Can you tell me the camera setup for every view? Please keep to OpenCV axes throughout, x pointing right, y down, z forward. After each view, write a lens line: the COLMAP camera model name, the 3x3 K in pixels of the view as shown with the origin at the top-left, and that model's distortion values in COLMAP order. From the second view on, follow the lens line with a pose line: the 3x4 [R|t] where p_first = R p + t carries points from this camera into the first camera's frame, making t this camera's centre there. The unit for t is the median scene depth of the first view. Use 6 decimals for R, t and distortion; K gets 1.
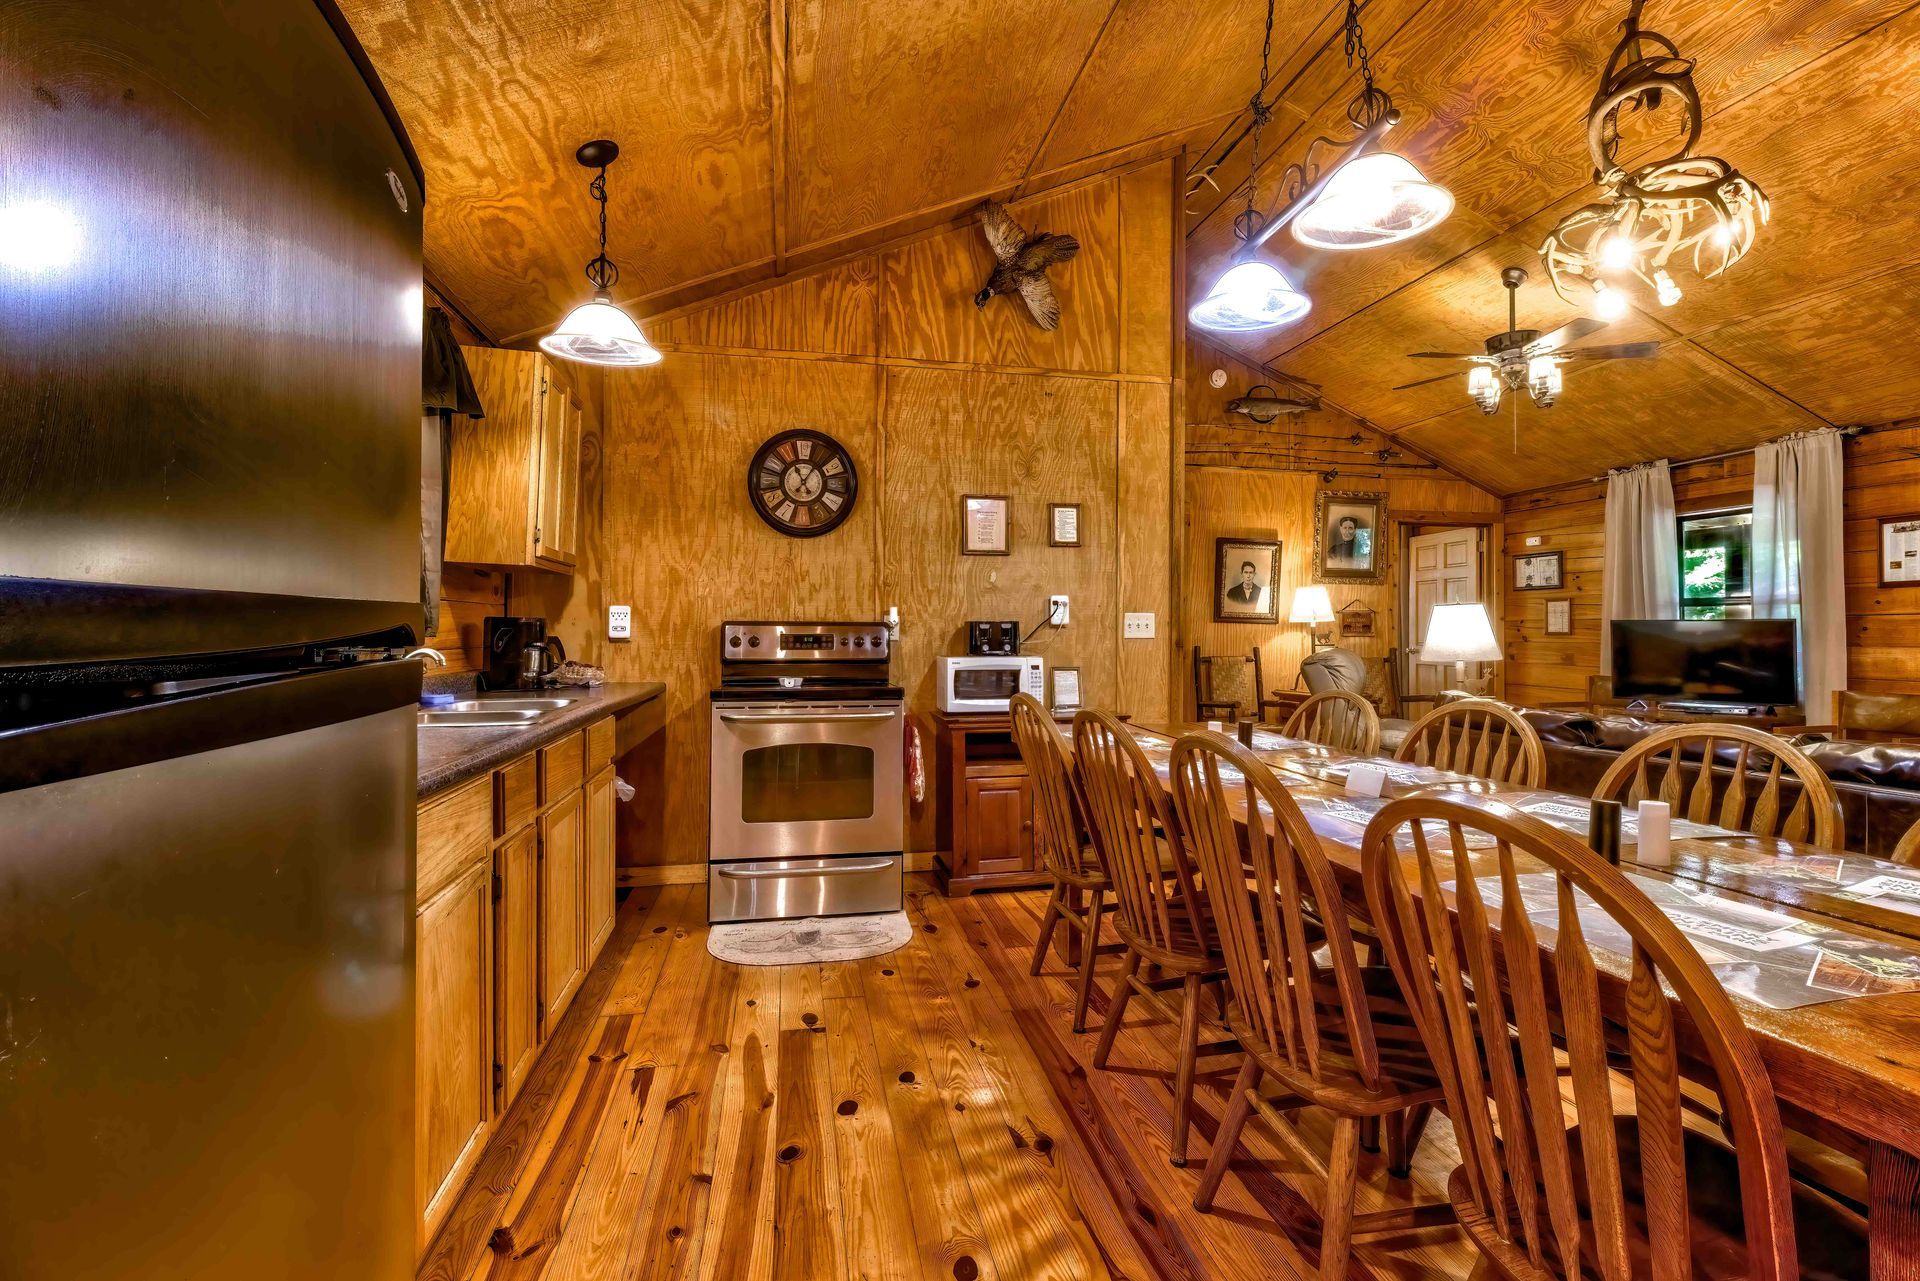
lens RADIAL K [[914.8, 0, 908.7], [0, 914.8, 614.1], [0, 0, 1]] dist [0.018922, -0.011290]
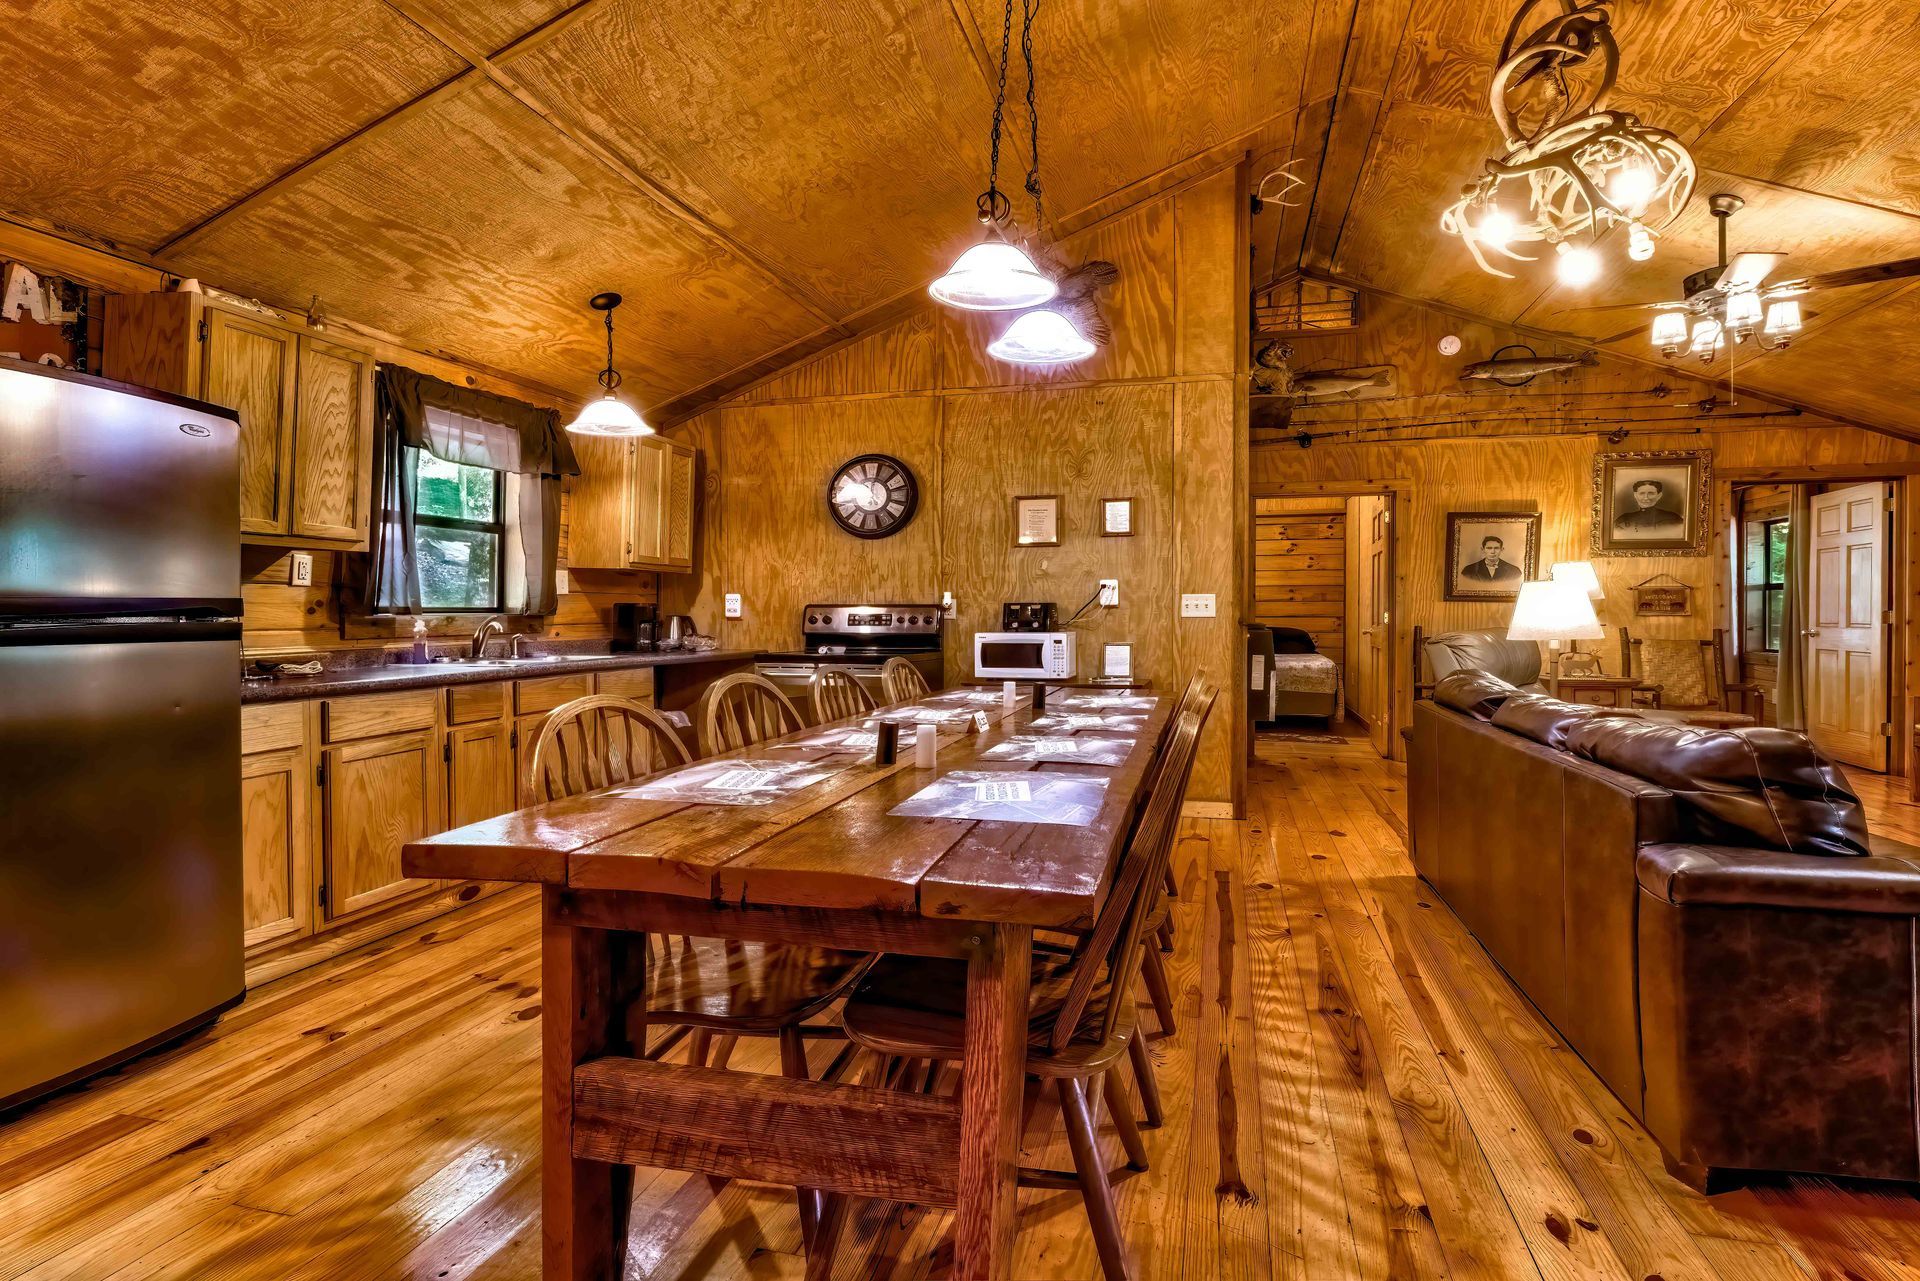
lens RADIAL K [[875.2, 0, 971.5], [0, 875.2, 614.2], [0, 0, 1]] dist [0.011821, -0.010267]
pose [[0.922197, -0.003685, -0.386704, 0.450517], [0.011163, 0.999792, 0.017094, 0.002231], [0.386560, -0.020081, 0.922046, -0.073704]]
